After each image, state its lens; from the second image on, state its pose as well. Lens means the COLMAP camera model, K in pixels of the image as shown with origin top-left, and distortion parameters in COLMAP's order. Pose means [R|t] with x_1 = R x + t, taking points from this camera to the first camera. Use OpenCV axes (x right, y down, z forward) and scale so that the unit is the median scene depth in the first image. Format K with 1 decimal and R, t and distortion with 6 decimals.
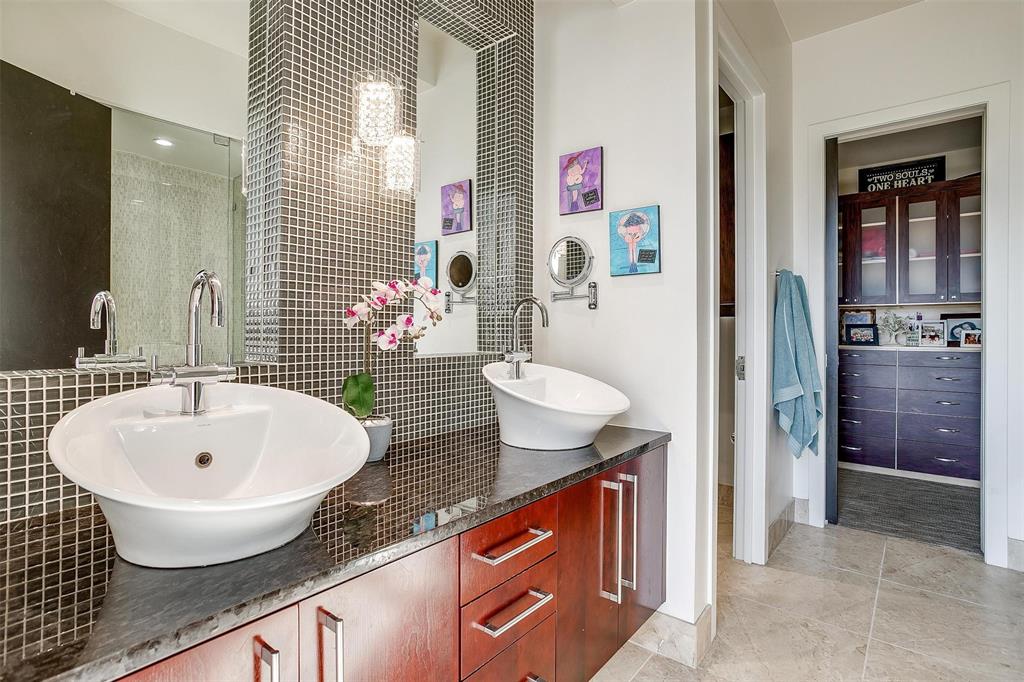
lens RADIAL K [[505.4, 0, 507.2], [0, 505.4, 339.7], [0, 0, 1]] dist [-0.046033, 0.024155]
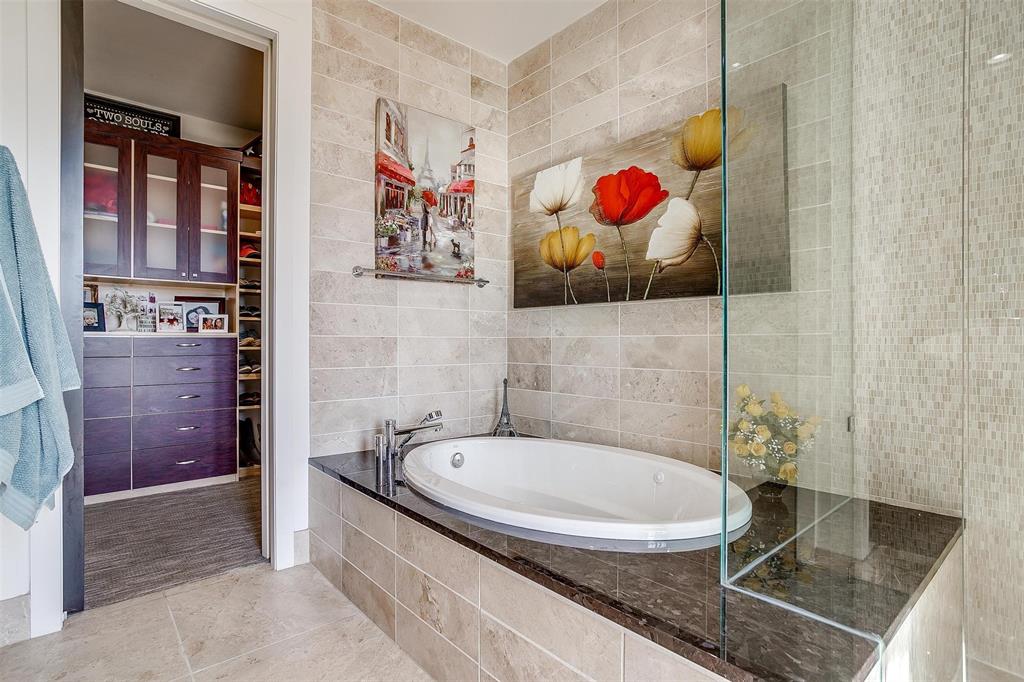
lens RADIAL K [[505.4, 0, 507.2], [0, 505.4, 339.7], [0, 0, 1]] dist [-0.046033, 0.024155]
pose [[0.168132, 0.000585, 0.985764, 0.118712], [0.013621, 0.999903, -0.002916, 0.037674], [-0.985670, 0.013917, 0.168108, 0.295831]]
